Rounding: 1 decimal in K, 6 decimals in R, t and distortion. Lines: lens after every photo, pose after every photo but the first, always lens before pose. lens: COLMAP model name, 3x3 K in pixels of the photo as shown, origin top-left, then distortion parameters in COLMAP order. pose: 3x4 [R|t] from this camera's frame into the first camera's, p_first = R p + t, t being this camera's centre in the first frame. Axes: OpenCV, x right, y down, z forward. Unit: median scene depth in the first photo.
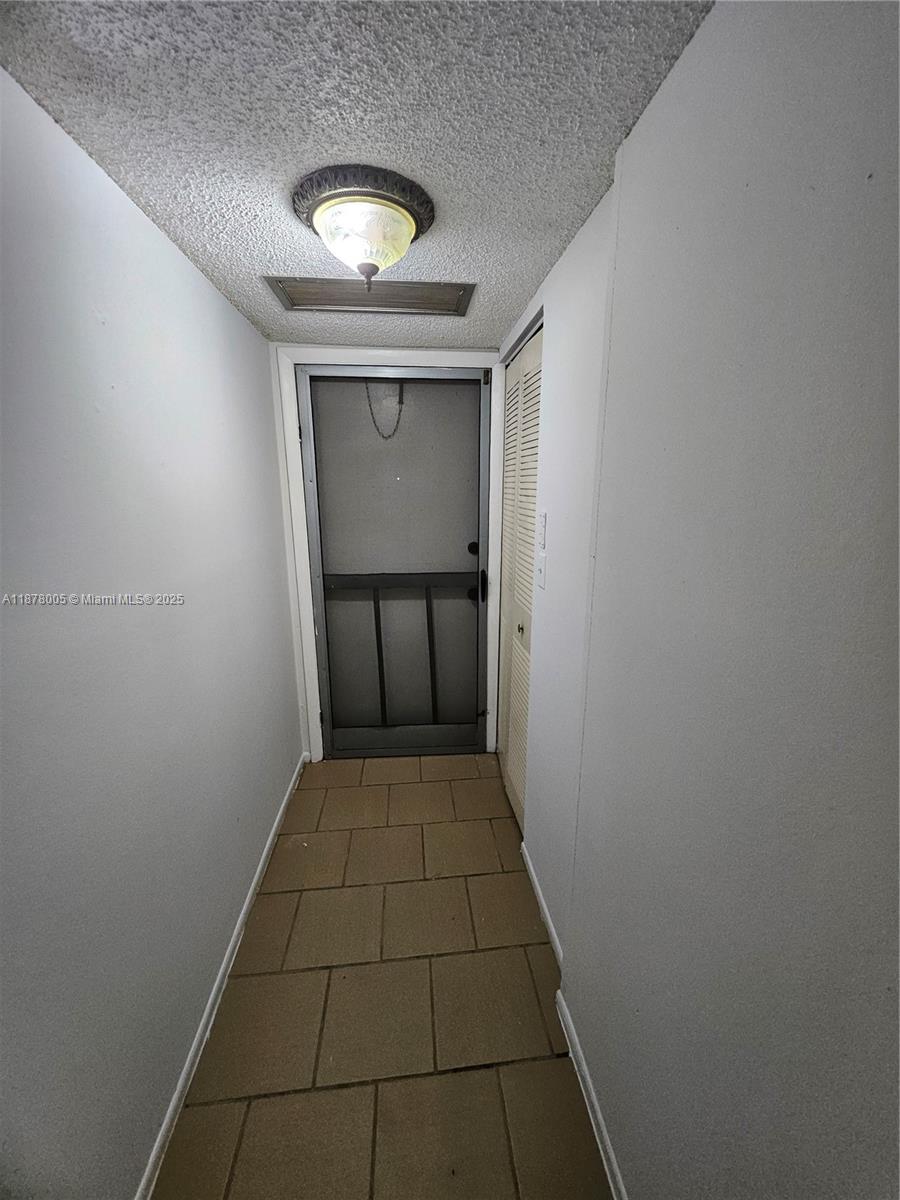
lens RADIAL K [[473.0, 0, 455.6], [0, 473.0, 589.3], [0, 0, 1]] dist [0.002211, -0.000742]
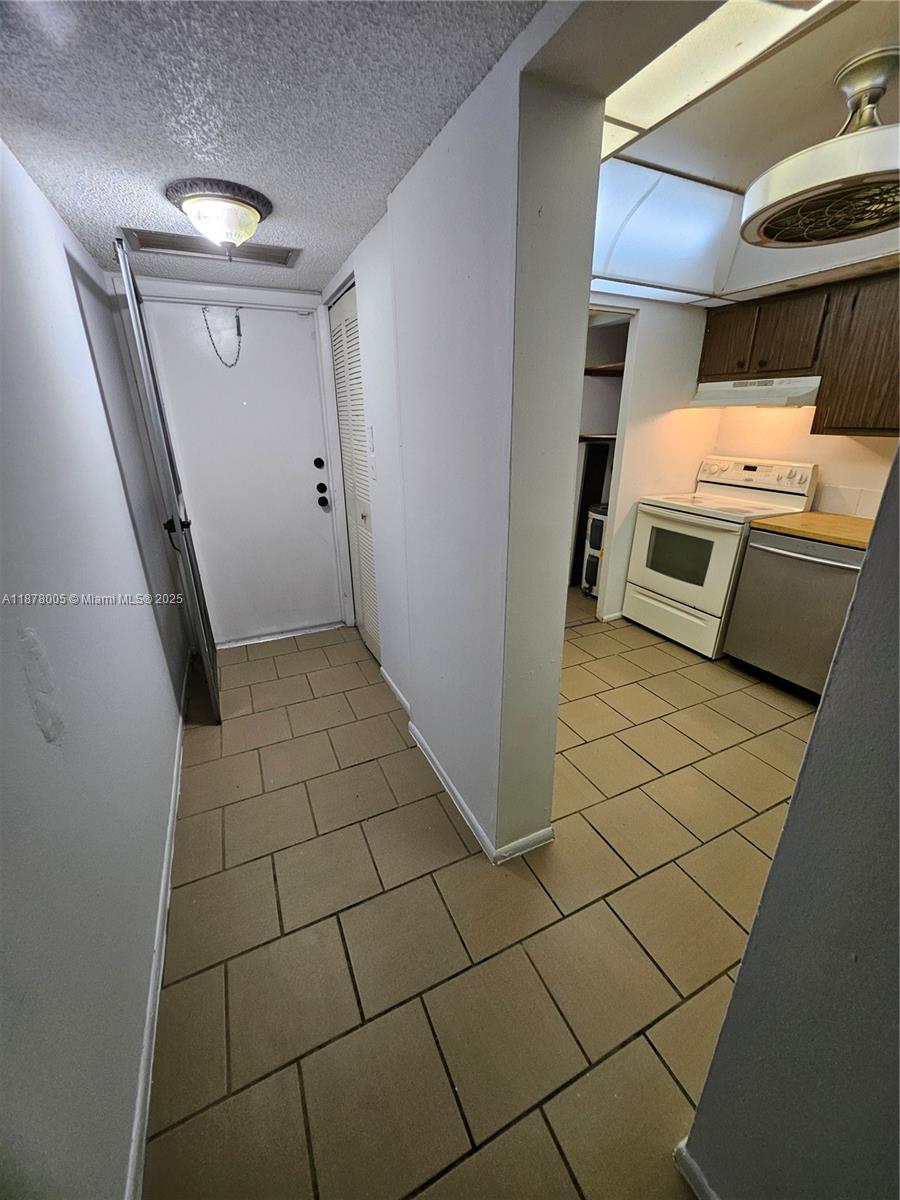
lens RADIAL K [[473.0, 0, 455.6], [0, 473.0, 589.3], [0, 0, 1]] dist [0.002211, -0.000742]
pose [[0.942652, -0.121818, 0.310753, -0.079597], [0.080939, 0.986659, 0.141256, 0.153332], [-0.323815, -0.108004, 0.939936, -0.506232]]
